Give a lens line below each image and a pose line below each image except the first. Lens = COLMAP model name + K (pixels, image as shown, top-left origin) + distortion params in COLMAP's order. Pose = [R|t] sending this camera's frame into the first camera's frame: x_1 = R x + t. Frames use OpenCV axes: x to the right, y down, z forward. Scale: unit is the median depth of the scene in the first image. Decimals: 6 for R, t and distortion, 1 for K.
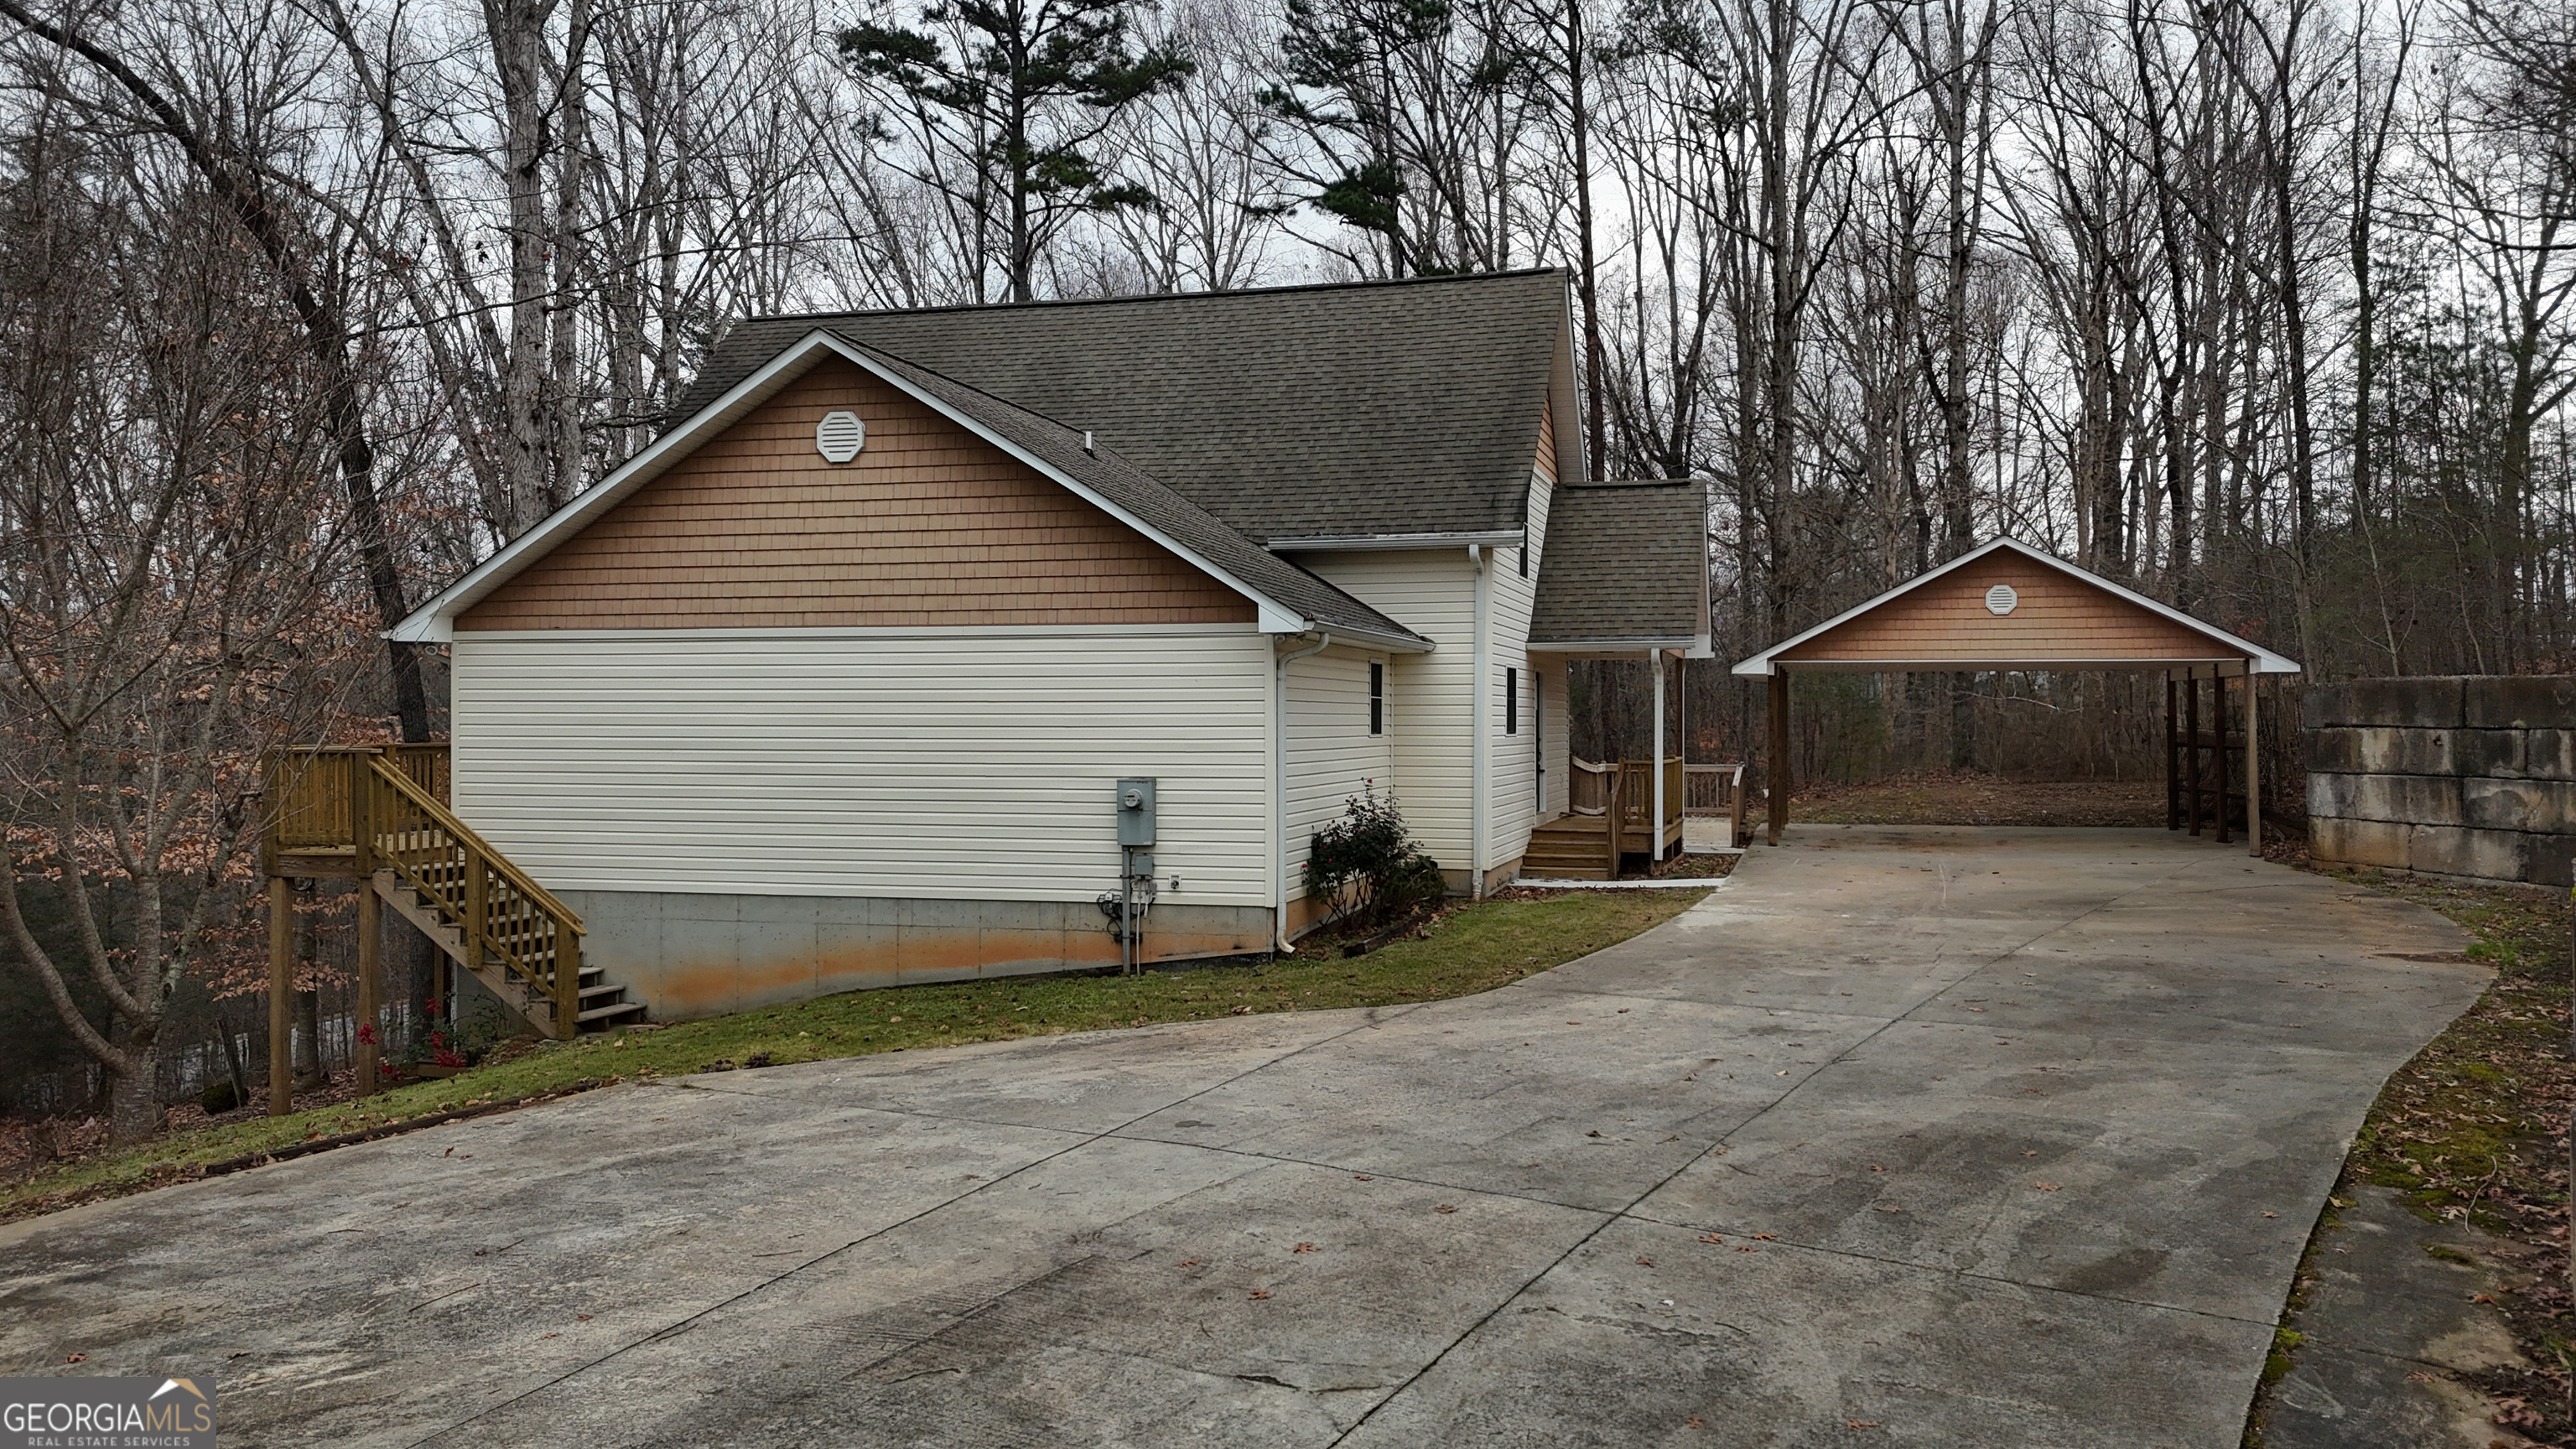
lens RADIAL K [[1868.8, 0, 1288.0], [0, 1868.8, 724.5], [0, 0, 1]] dist [0.048937, -0.001770]
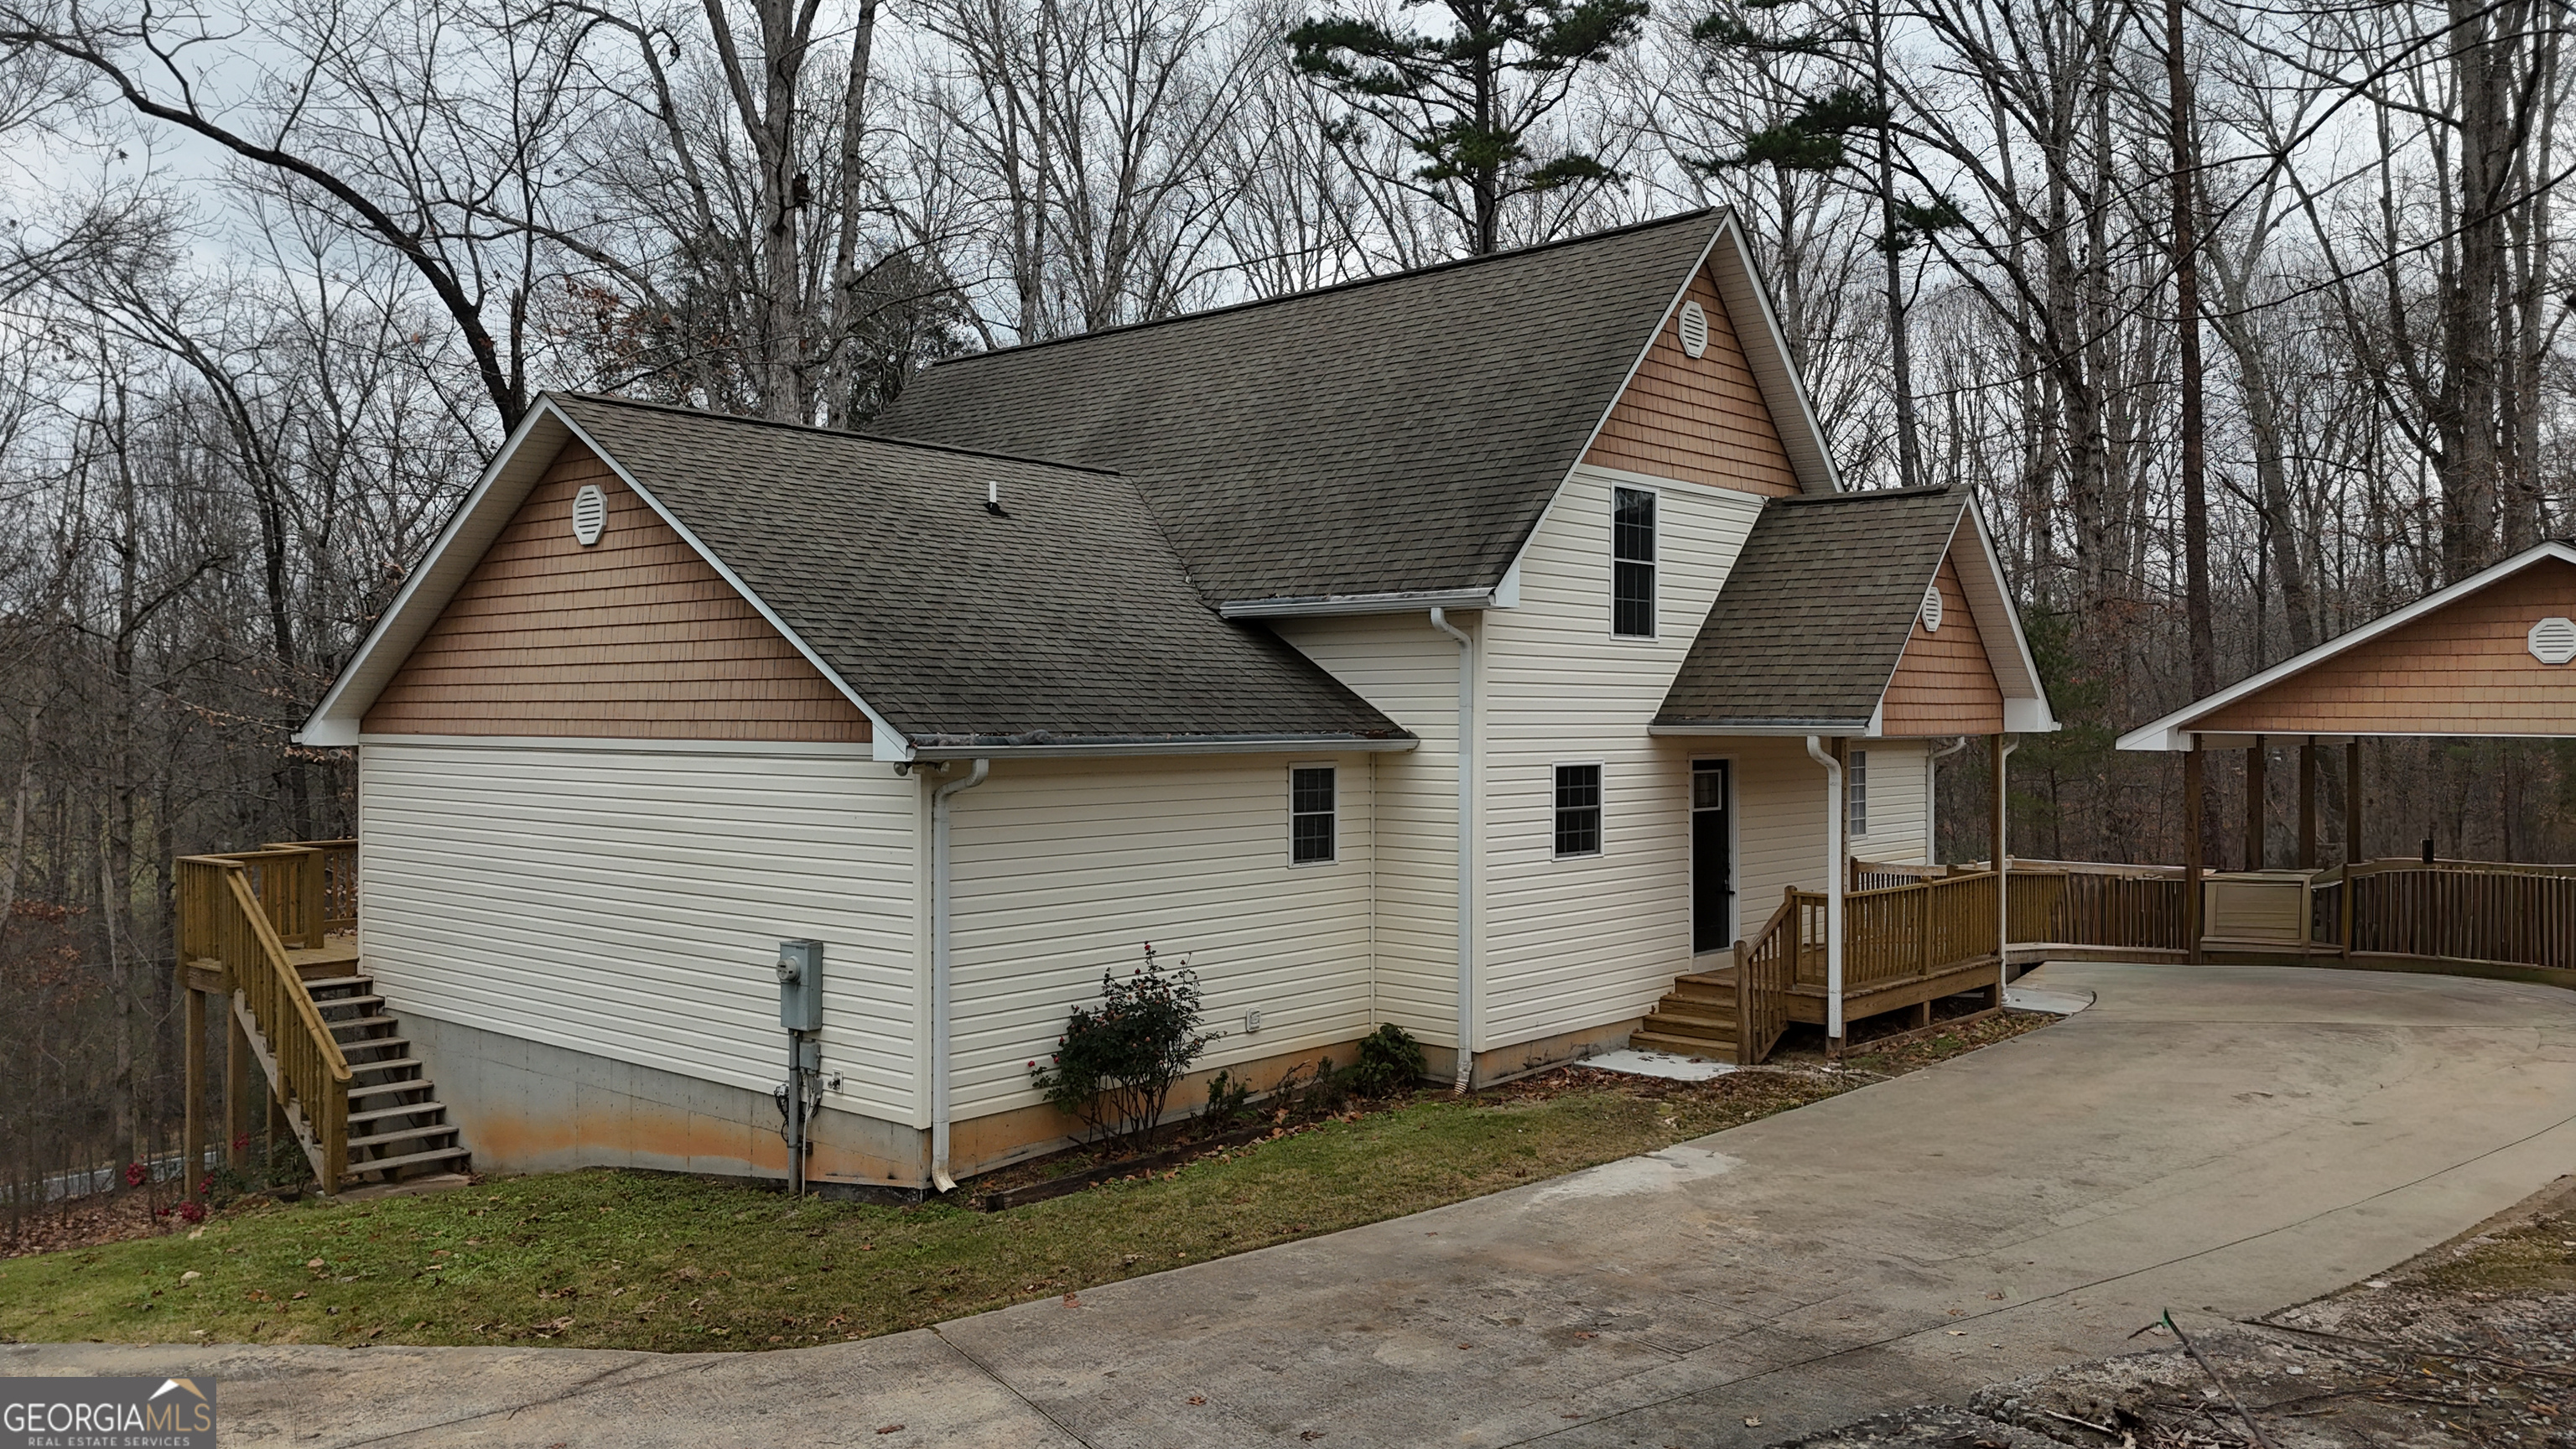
lens RADIAL K [[1868.8, 0, 1288.0], [0, 1868.8, 724.5], [0, 0, 1]] dist [0.048937, -0.001770]
pose [[0.901306, 0.001890, -0.433179, 0.419339], [-0.000414, 0.999994, 0.003501, -0.061487], [0.433183, -0.002976, 0.901301, 0.369512]]
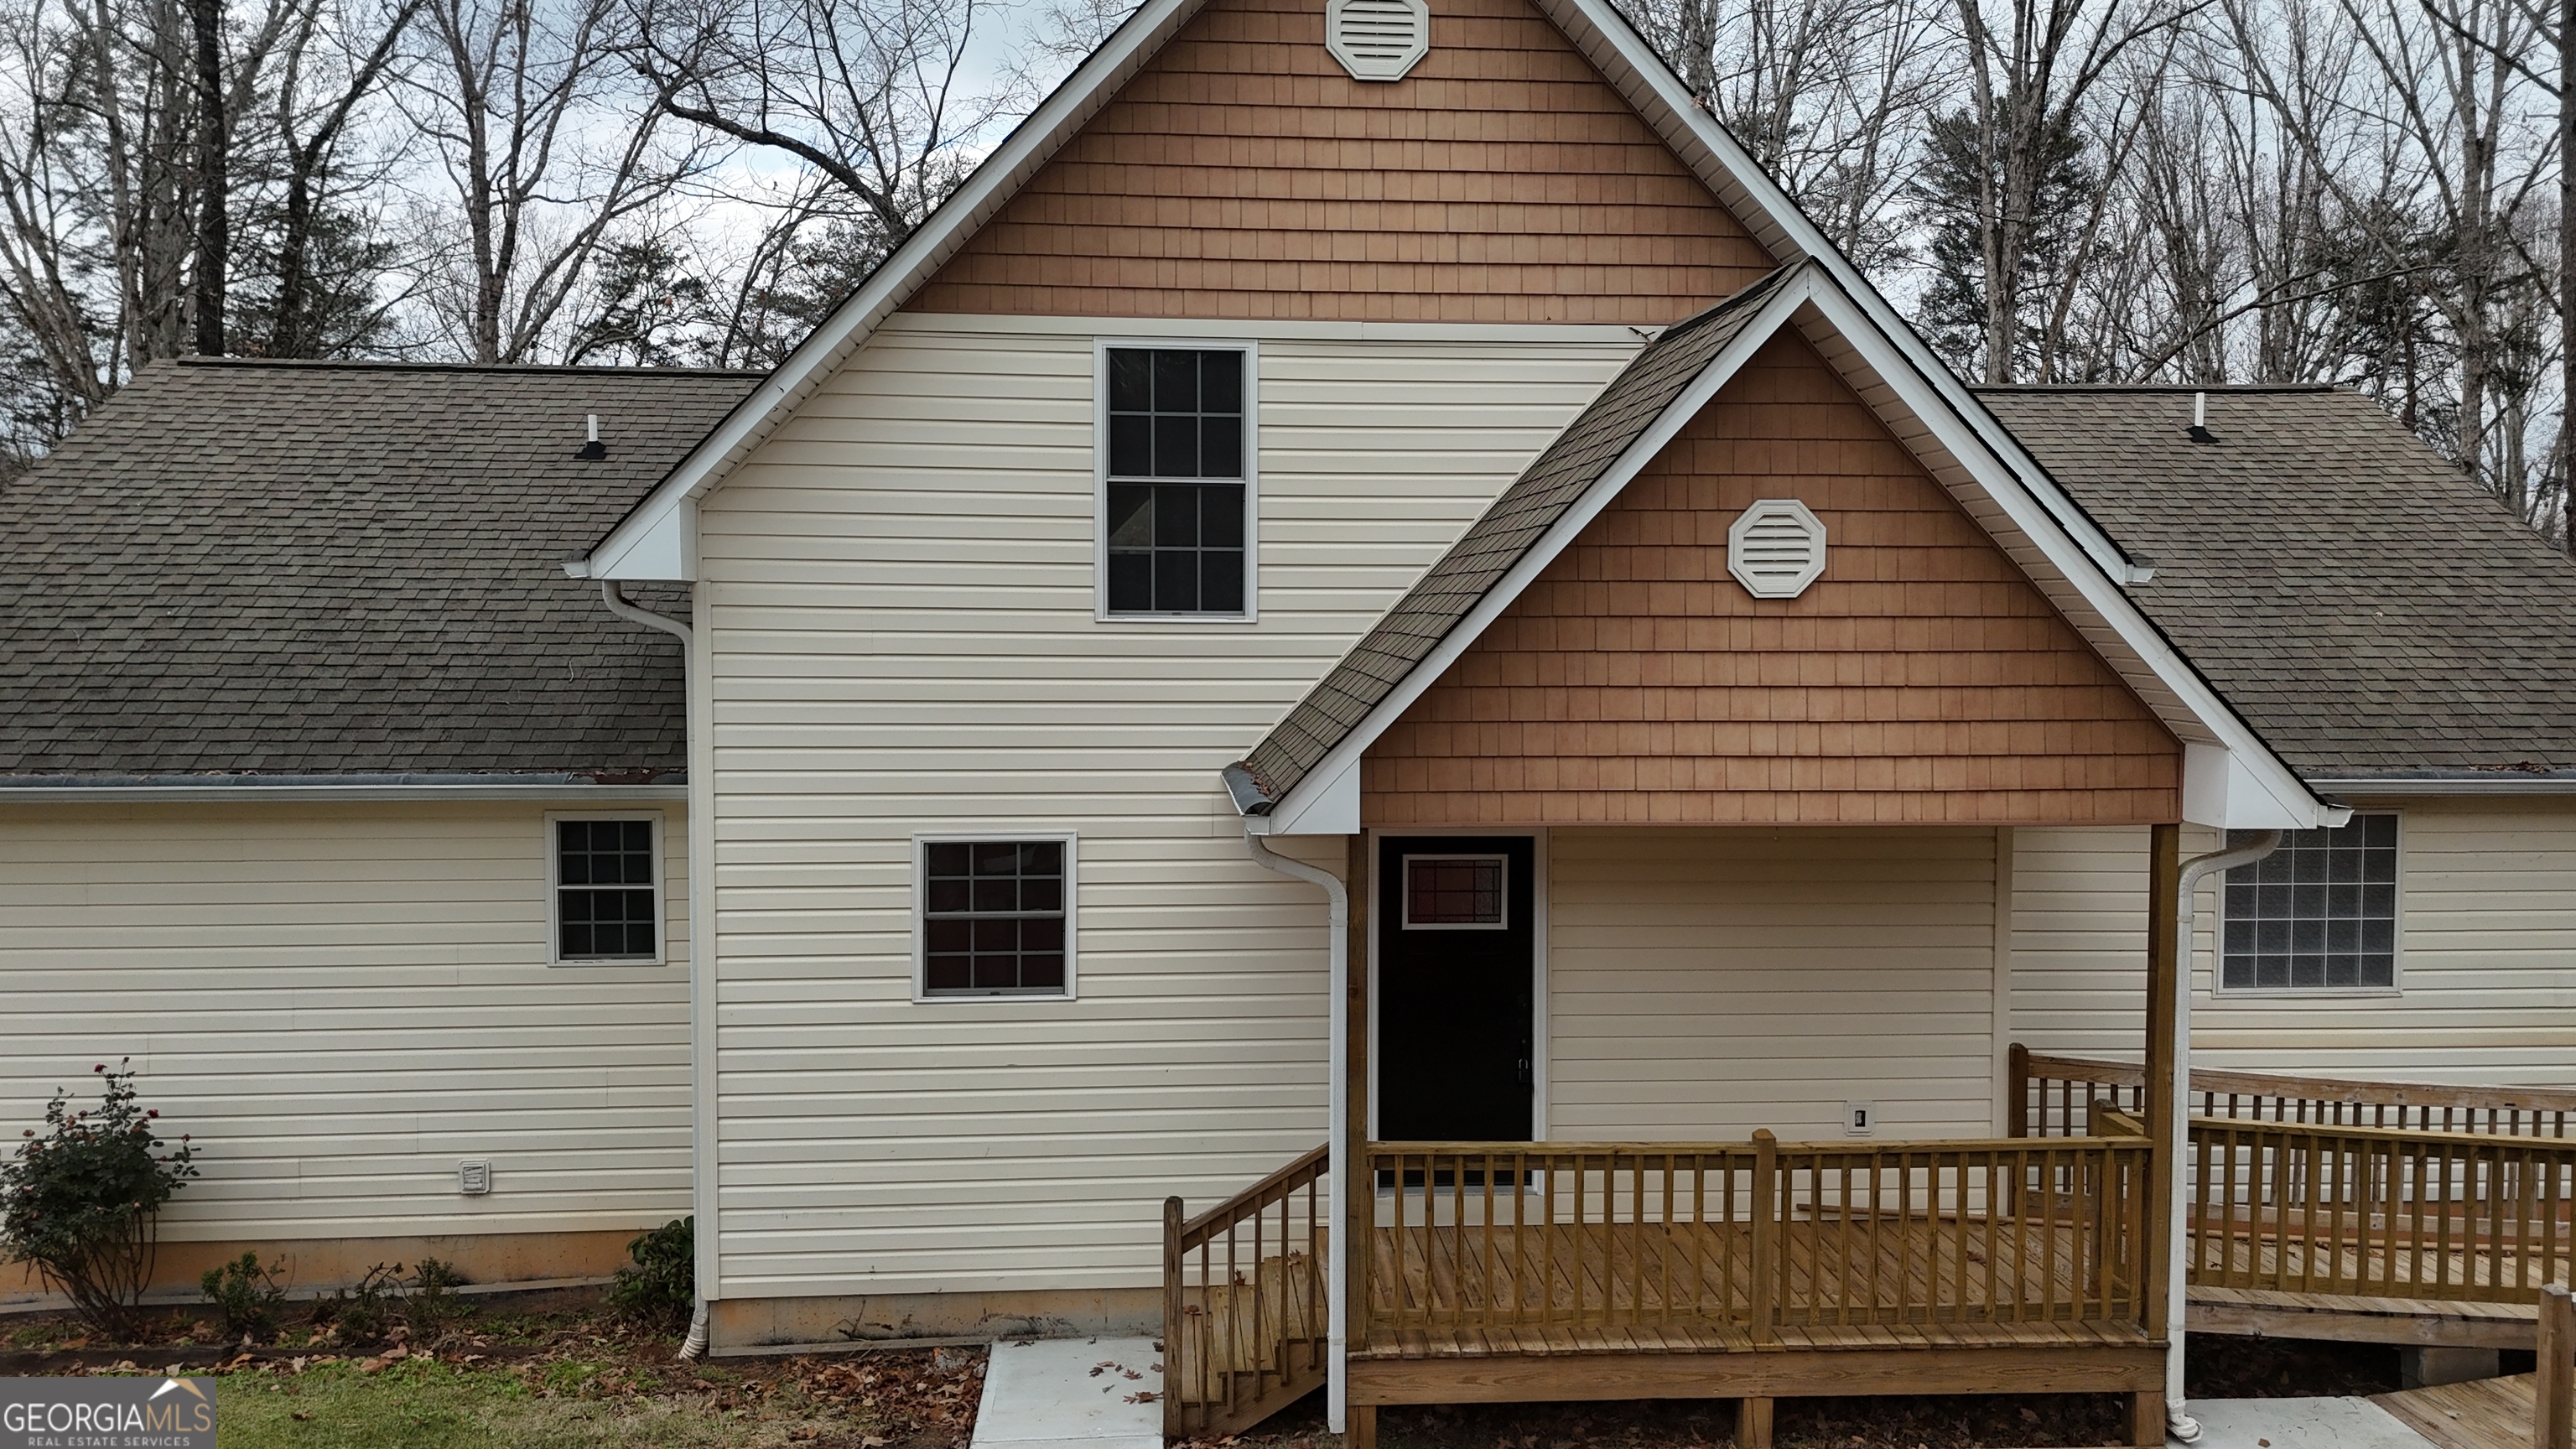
lens RADIAL K [[1868.8, 0, 1288.0], [0, 1868.8, 724.5], [0, 0, 1]] dist [0.048937, -0.001770]
pose [[0.356444, 0.053152, -0.932804, 0.677442], [-0.005841, 0.998488, 0.054663, -0.101412], [0.934299, -0.014036, 0.356215, 1.154022]]
